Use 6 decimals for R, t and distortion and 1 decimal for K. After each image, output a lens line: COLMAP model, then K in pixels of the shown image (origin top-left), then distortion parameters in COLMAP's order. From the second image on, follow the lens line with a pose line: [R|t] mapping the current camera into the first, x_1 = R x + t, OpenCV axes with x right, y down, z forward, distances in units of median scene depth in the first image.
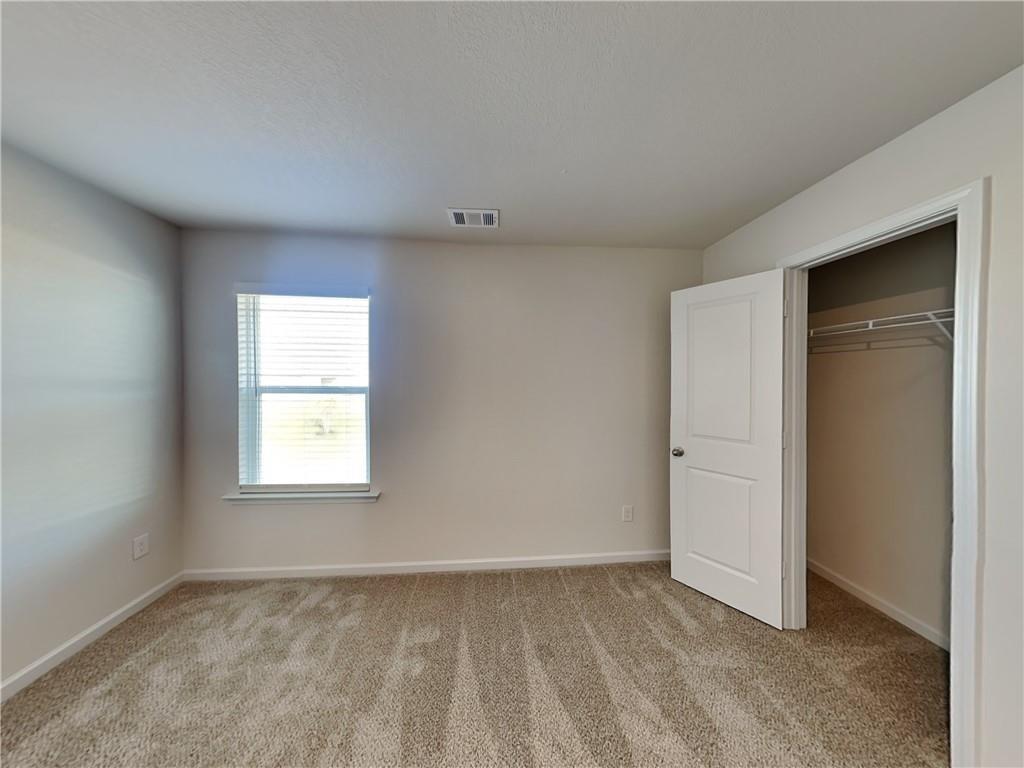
lens RADIAL K [[298.3, 0, 512.0], [0, 298.3, 384.0], [0, 0, 1]] dist [0.000347, 0.000048]
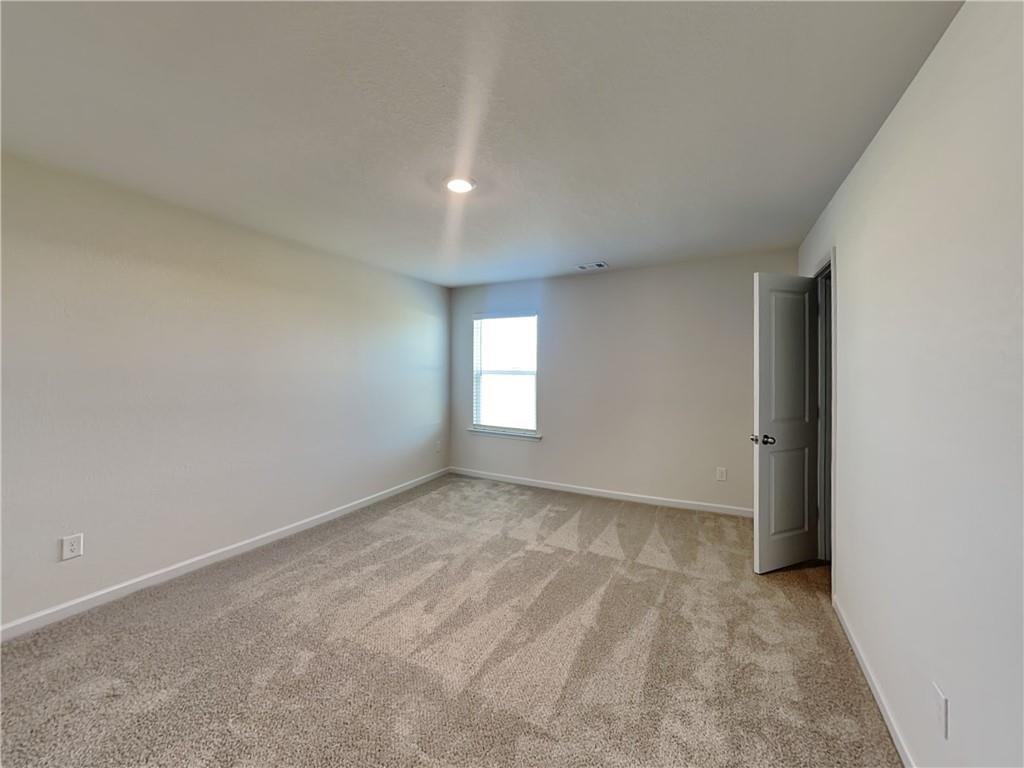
lens RADIAL K [[401.0, 0, 512.0], [0, 401.0, 369.0], [0, 0, 1]] dist [0.000614, 0.000013]
pose [[0.842332, -0.000652, -0.538959, 0.680664], [-0.005444, 0.999938, -0.009719, 0.028128], [0.538932, 0.011121, 0.842276, -1.056307]]
